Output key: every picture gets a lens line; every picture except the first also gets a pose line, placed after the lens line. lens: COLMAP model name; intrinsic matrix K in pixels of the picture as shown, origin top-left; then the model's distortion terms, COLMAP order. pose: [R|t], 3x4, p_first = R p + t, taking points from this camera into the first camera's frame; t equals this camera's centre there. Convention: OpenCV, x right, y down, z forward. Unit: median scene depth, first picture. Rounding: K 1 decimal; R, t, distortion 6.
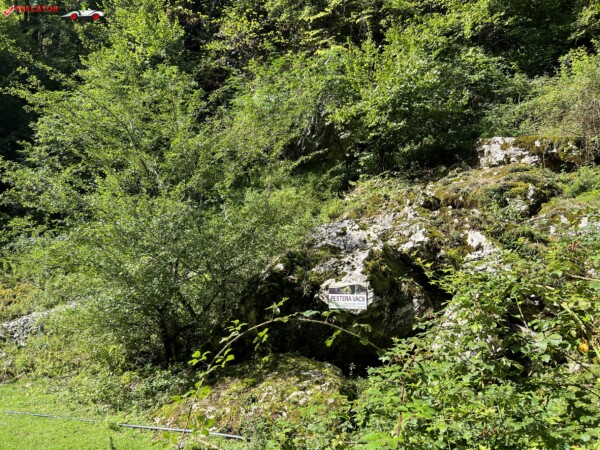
lens RADIAL K [[453.1, 0, 299.9], [0, 453.1, 221.4], [0, 0, 1]] dist [0.046106, -0.054572]
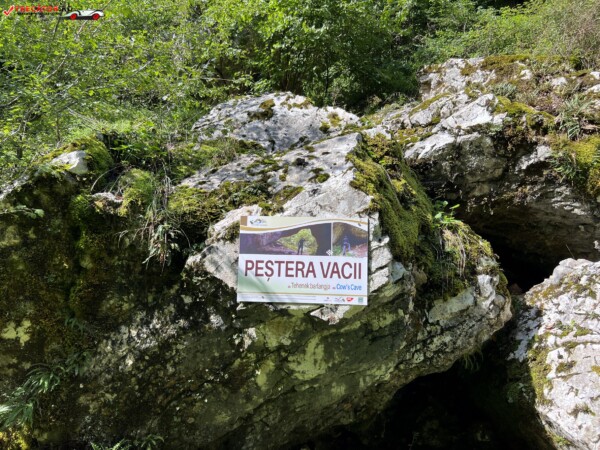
lens RADIAL K [[453.1, 0, 301.1], [0, 453.1, 225.6], [0, 0, 1]] dist [0.046106, -0.054572]
pose [[0.955106, 0.046326, 0.292621, 0.015097], [-0.054963, 0.998260, 0.021361, 0.129757], [-0.291122, -0.036486, 0.955990, 0.689906]]
